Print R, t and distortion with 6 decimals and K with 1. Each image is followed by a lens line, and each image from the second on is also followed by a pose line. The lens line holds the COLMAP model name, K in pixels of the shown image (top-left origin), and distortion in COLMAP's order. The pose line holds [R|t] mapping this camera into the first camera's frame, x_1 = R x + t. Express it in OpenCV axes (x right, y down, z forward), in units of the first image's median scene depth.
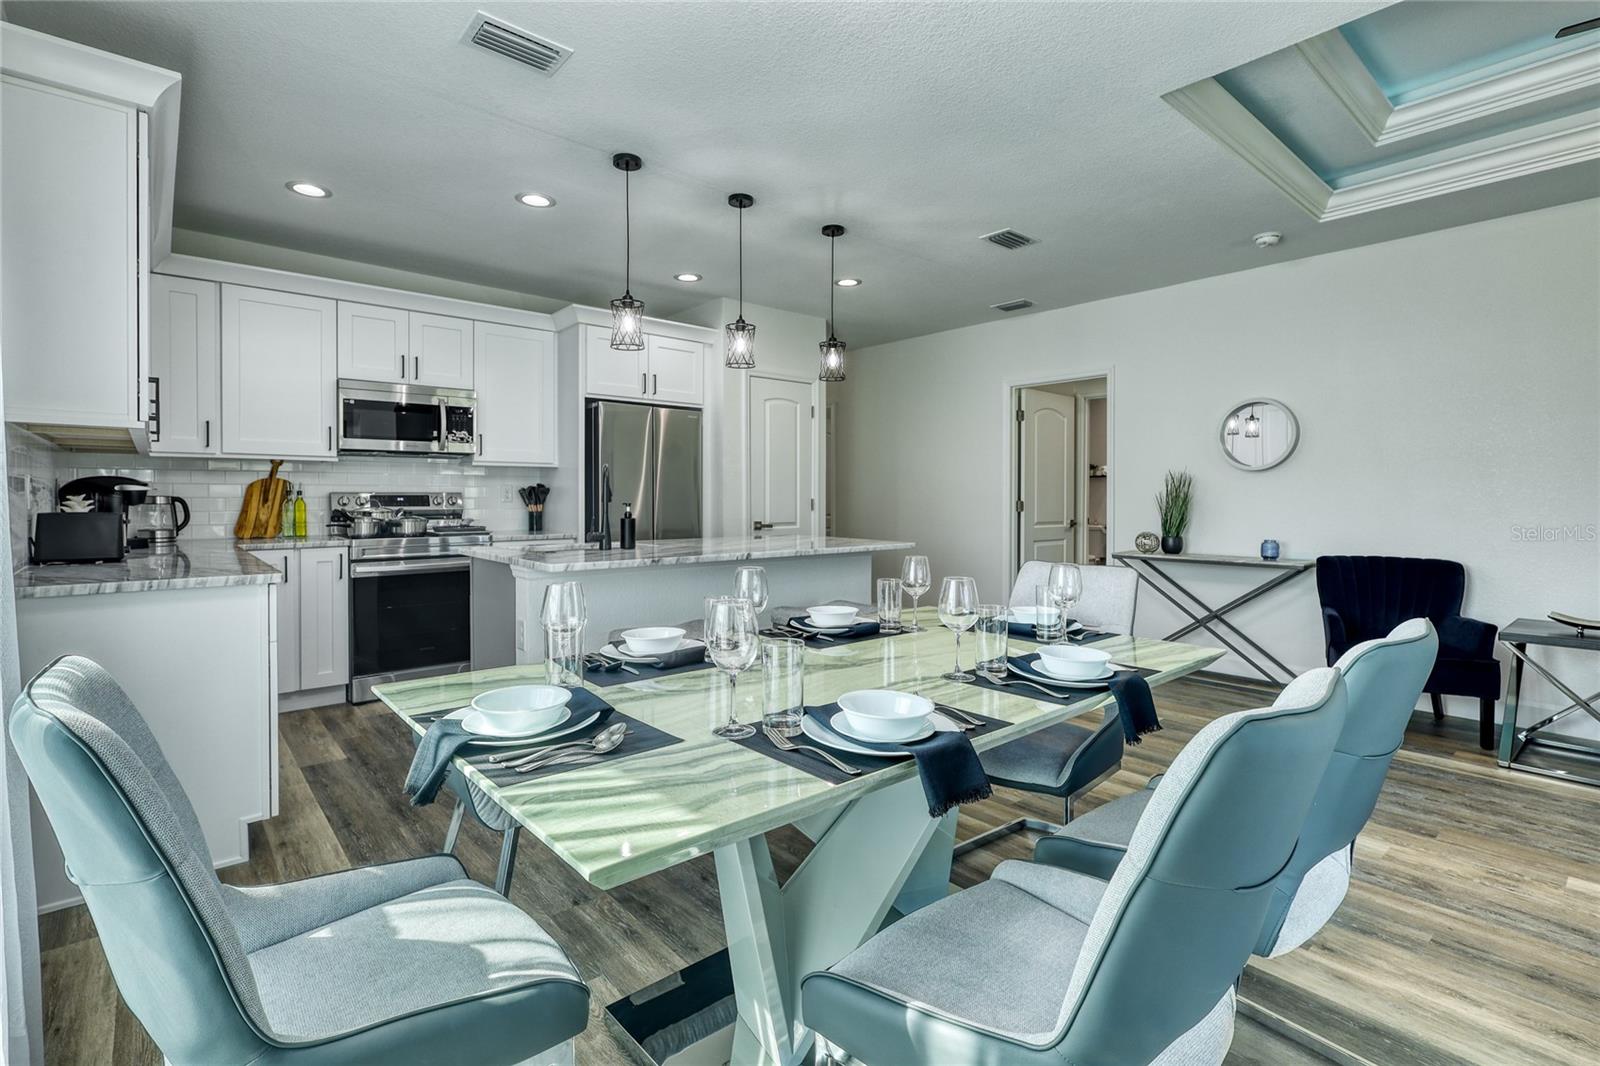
lens RADIAL K [[768.2, 0, 787.3], [0, 768.2, 524.1], [0, 0, 1]] dist [-0.000997, 0.000399]
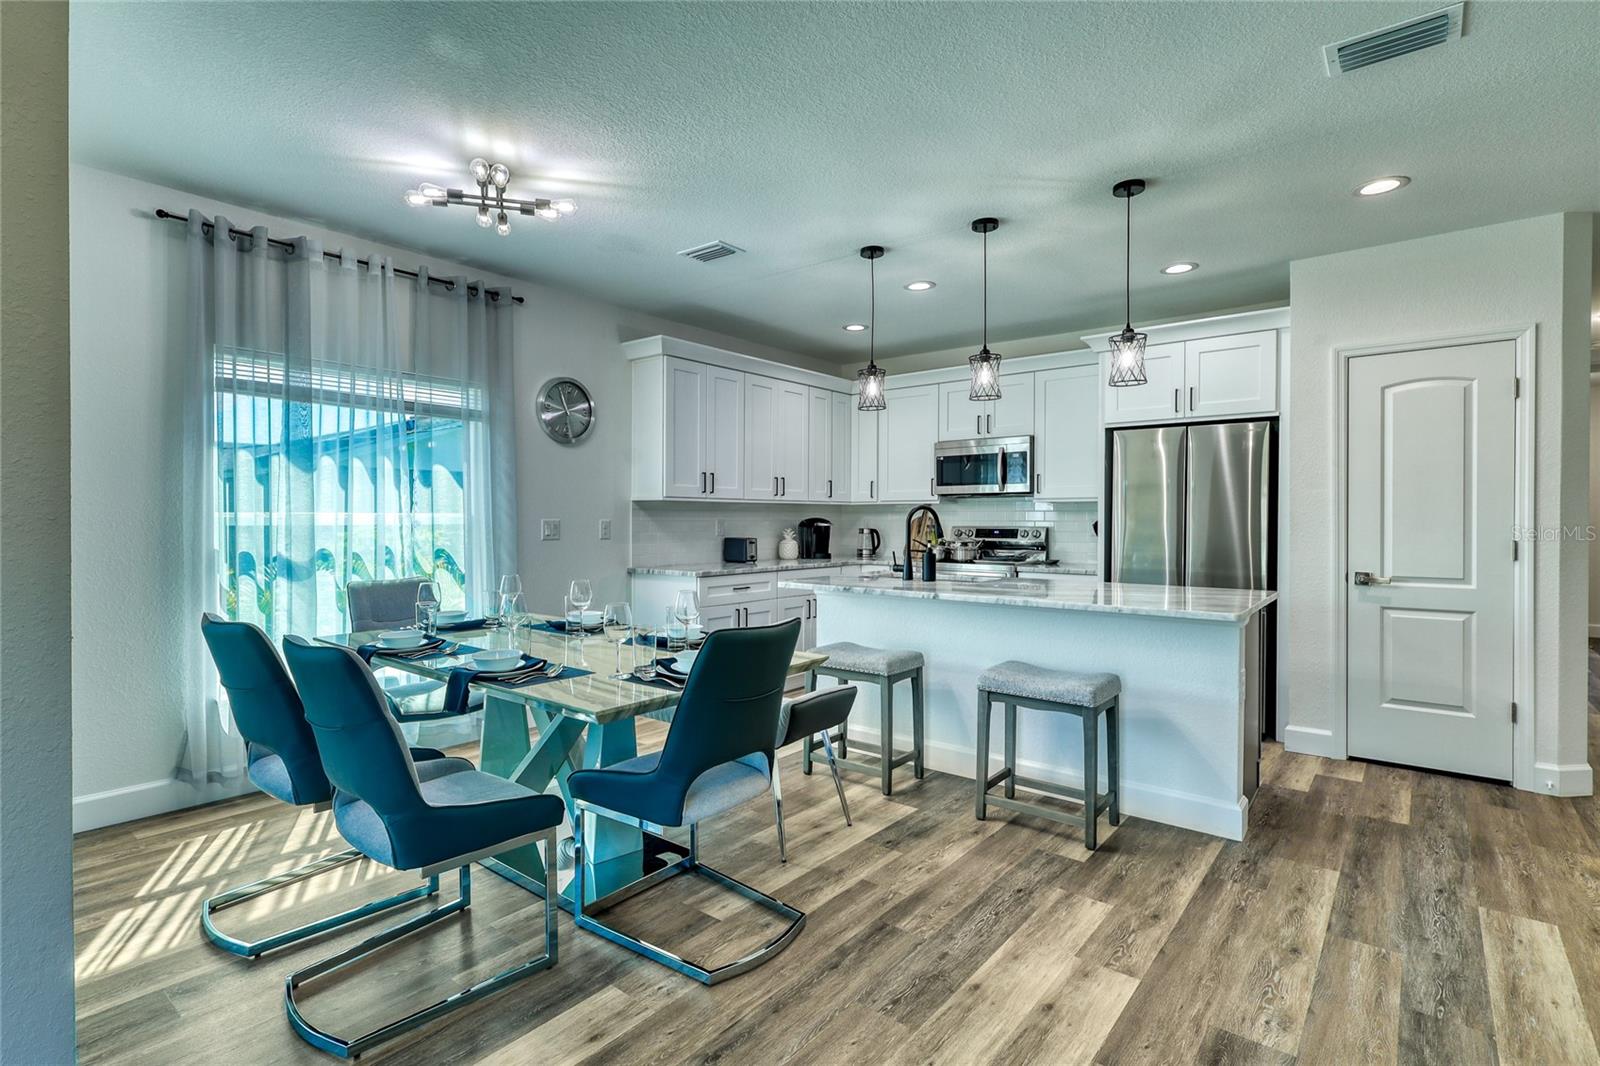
lens RADIAL K [[768.2, 0, 787.3], [0, 768.2, 524.1], [0, 0, 1]] dist [-0.000997, 0.000399]
pose [[0.187826, 0.004401, -0.982193, 0.686972], [-0.034115, 0.999416, -0.002046, -0.034526], [0.981610, 0.033892, 0.187866, 0.491609]]
